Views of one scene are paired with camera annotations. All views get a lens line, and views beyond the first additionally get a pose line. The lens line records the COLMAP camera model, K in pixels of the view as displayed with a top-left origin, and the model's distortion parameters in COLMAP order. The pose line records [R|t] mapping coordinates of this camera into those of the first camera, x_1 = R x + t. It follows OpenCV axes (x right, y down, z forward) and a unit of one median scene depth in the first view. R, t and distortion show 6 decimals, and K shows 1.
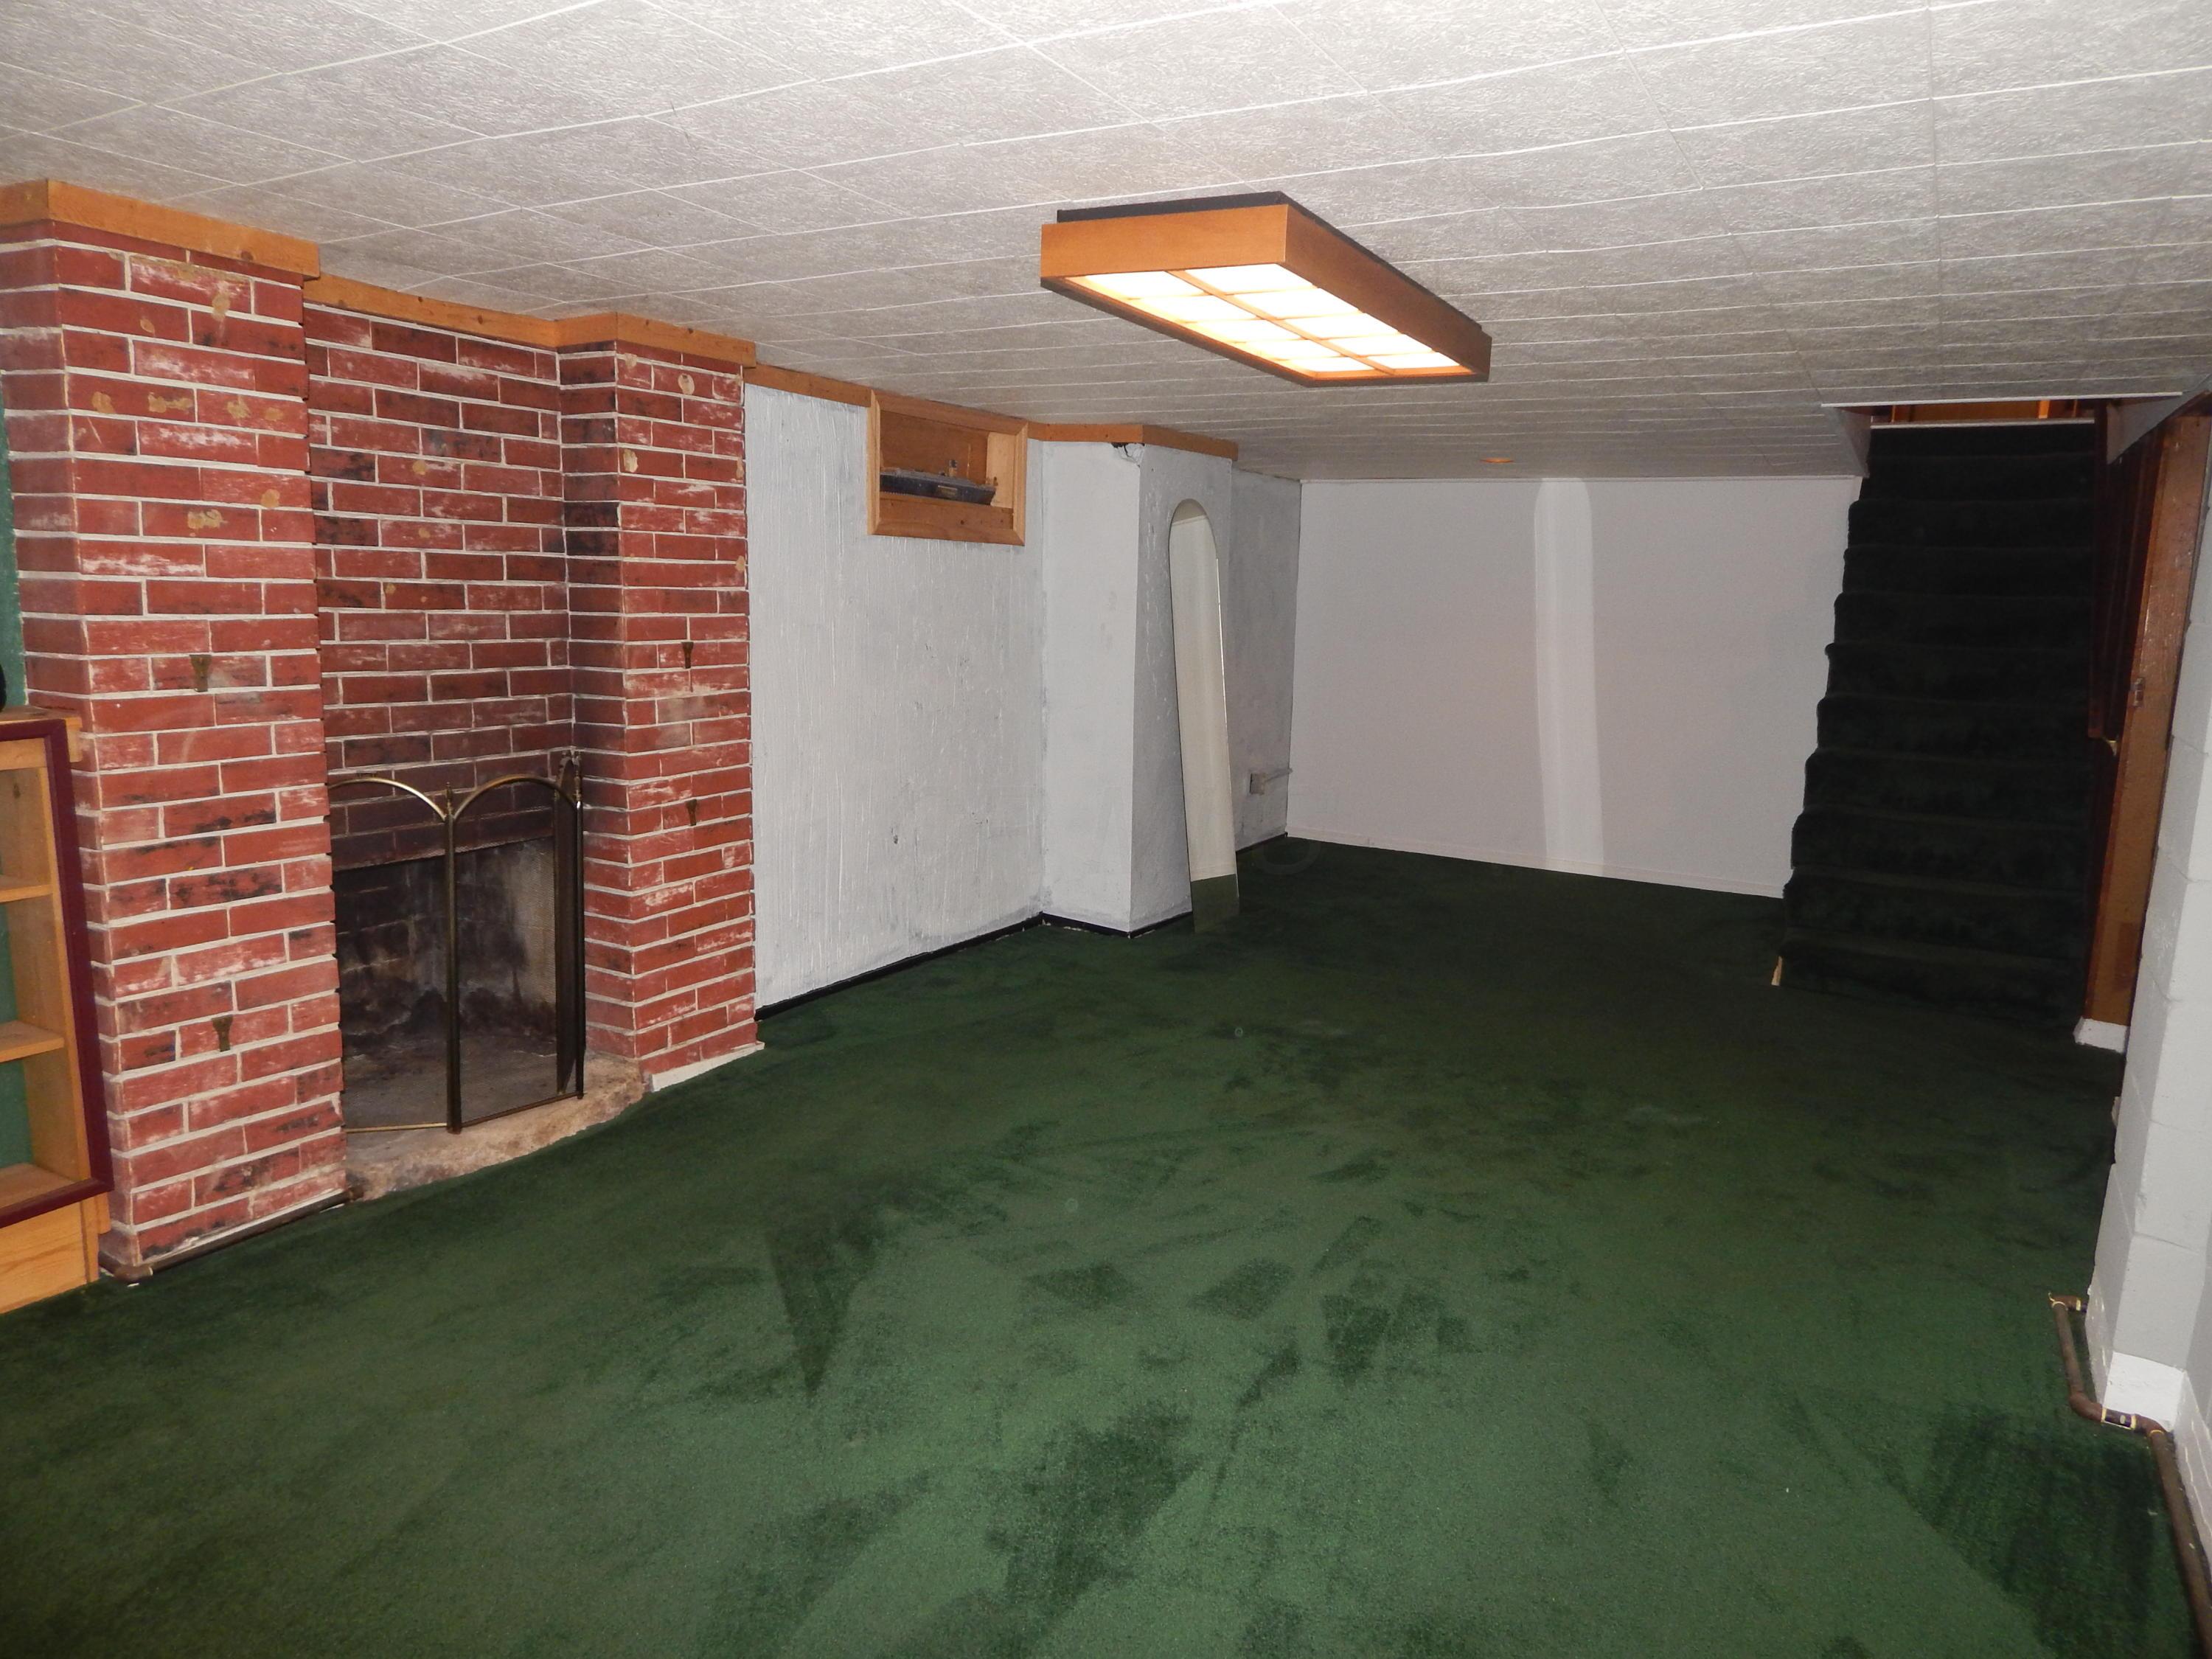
lens RADIAL K [[1455.5, 0, 1110.5], [0, 1455.5, 831.1], [0, 0, 1]] dist [0.001609, -0.003661]
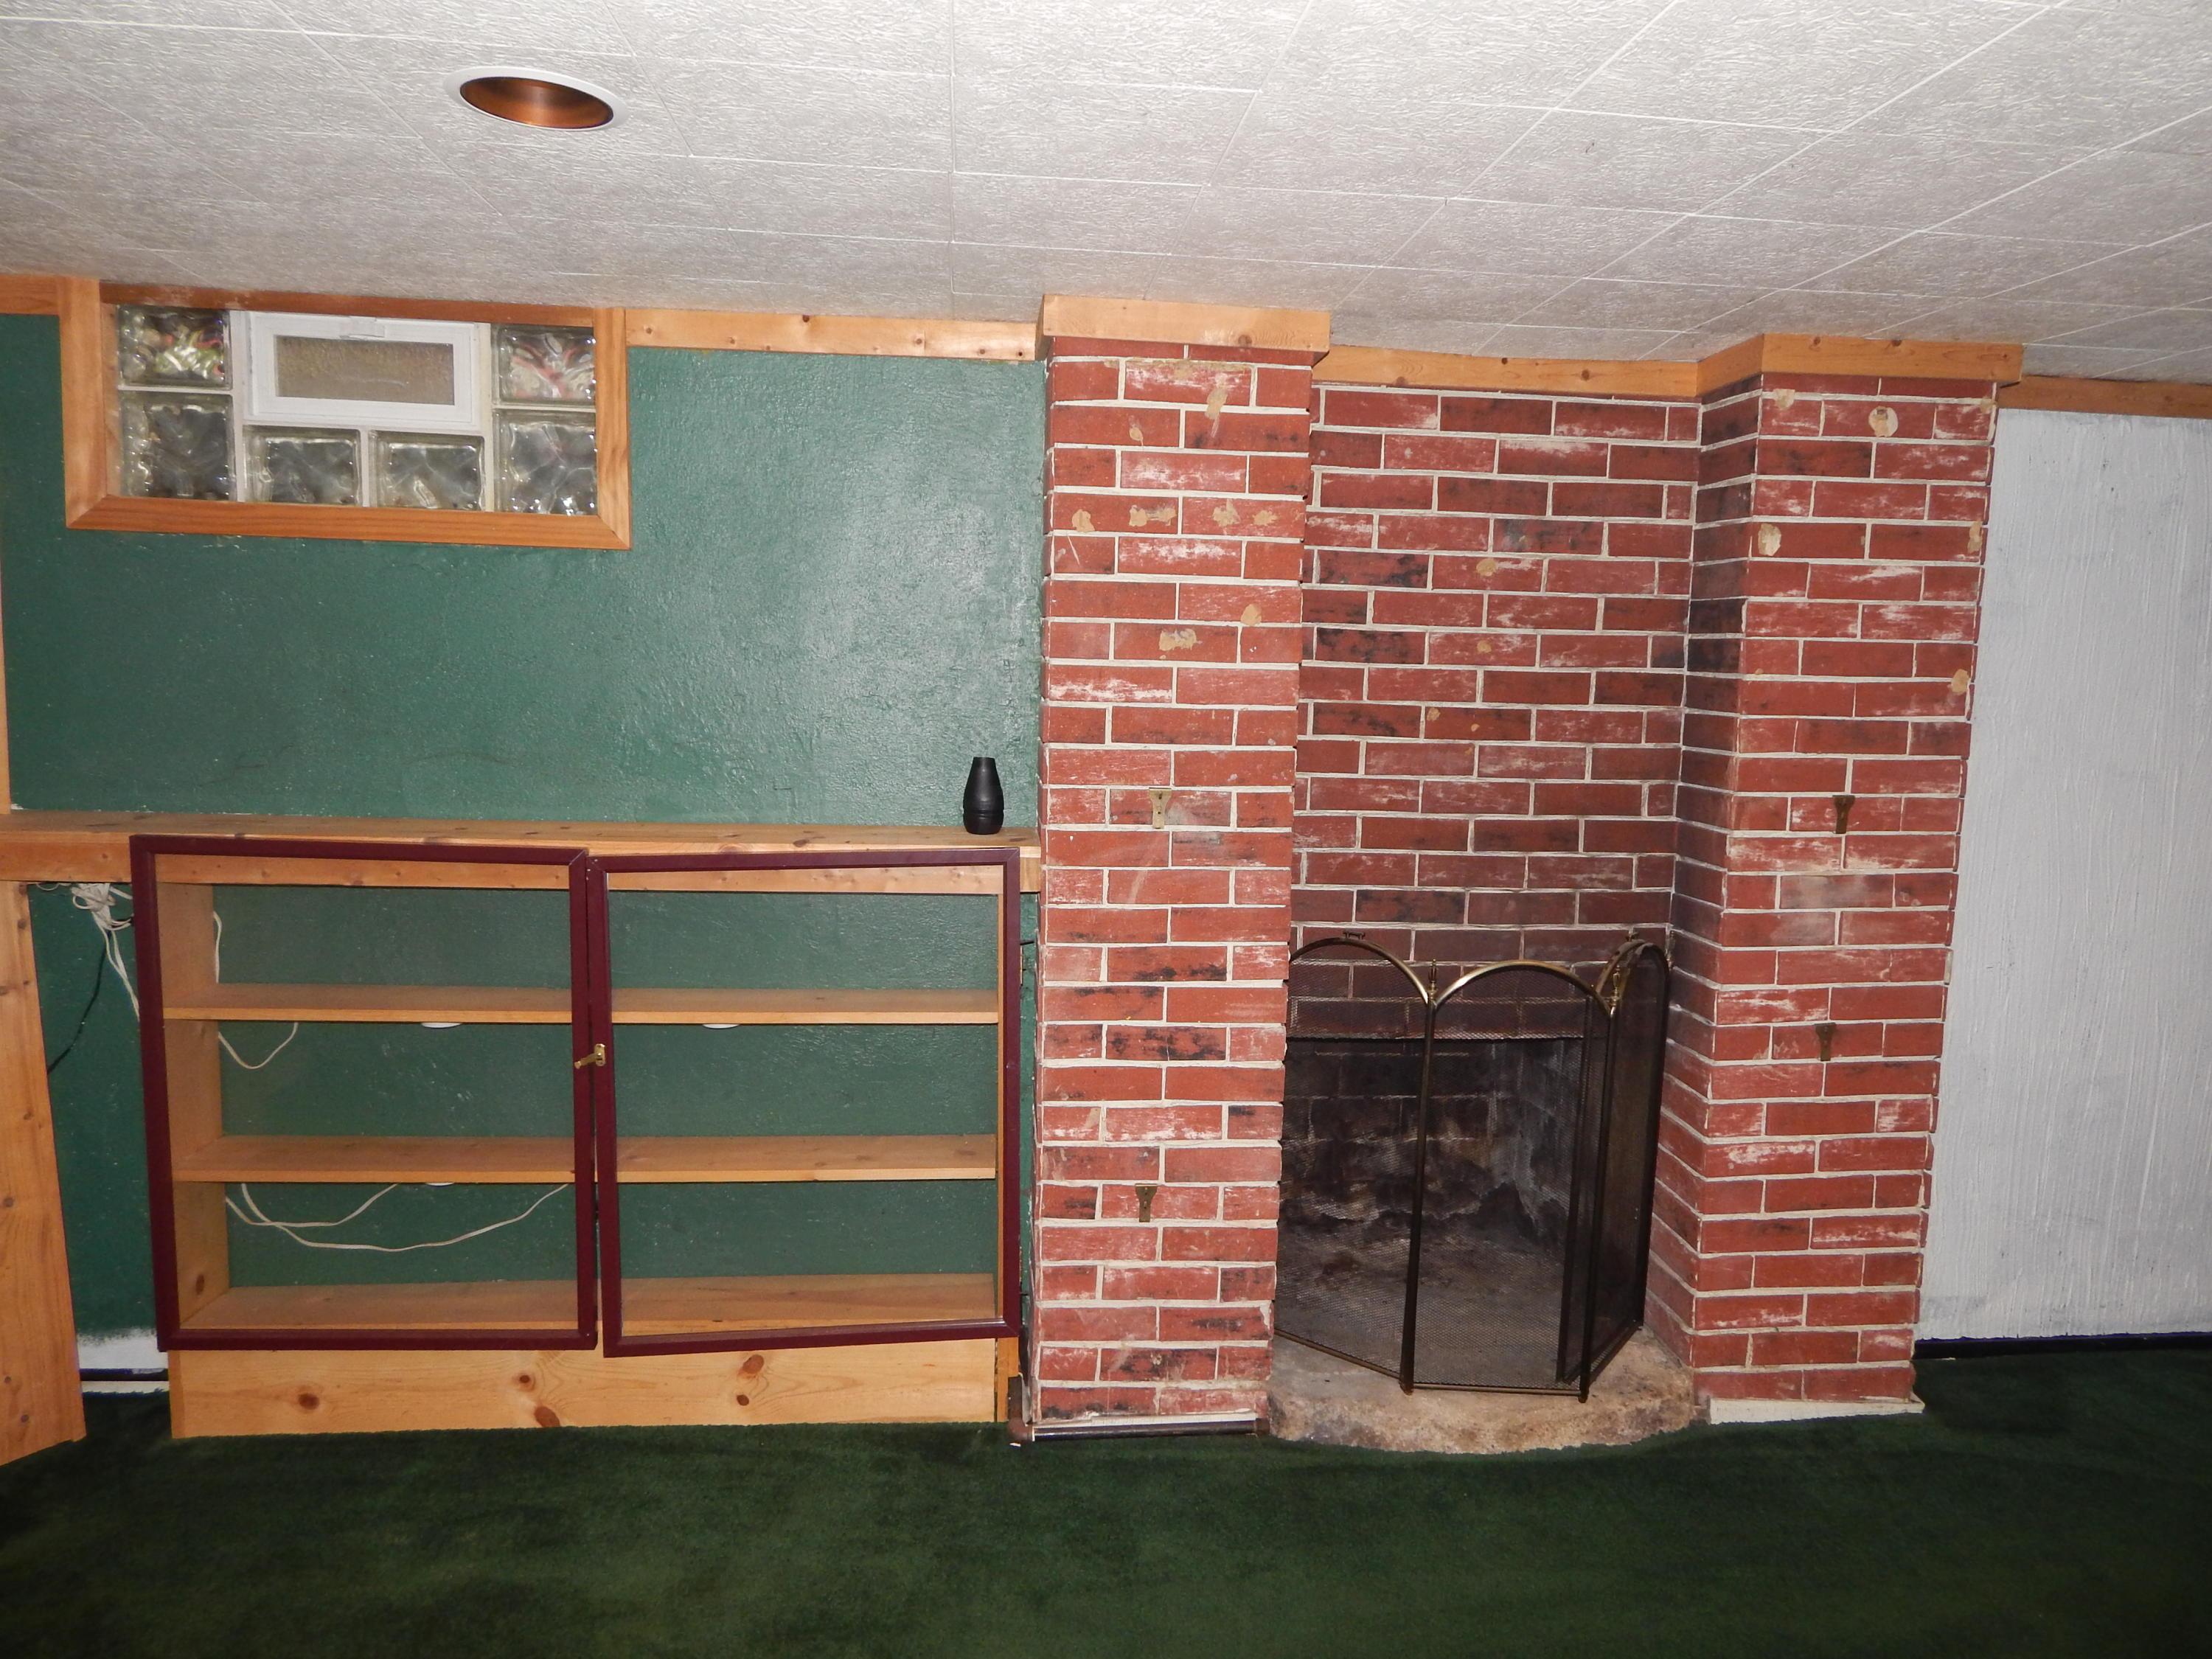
lens RADIAL K [[1455.5, 0, 1098.6], [0, 1455.5, 829.4], [0, 0, 1]] dist [0.001609, -0.003661]
pose [[0.573340, 0.087121, -0.814672, 0.075537], [-0.140915, 0.989999, 0.006699, -0.078004], [0.807108, 0.110959, 0.579883, 0.362176]]
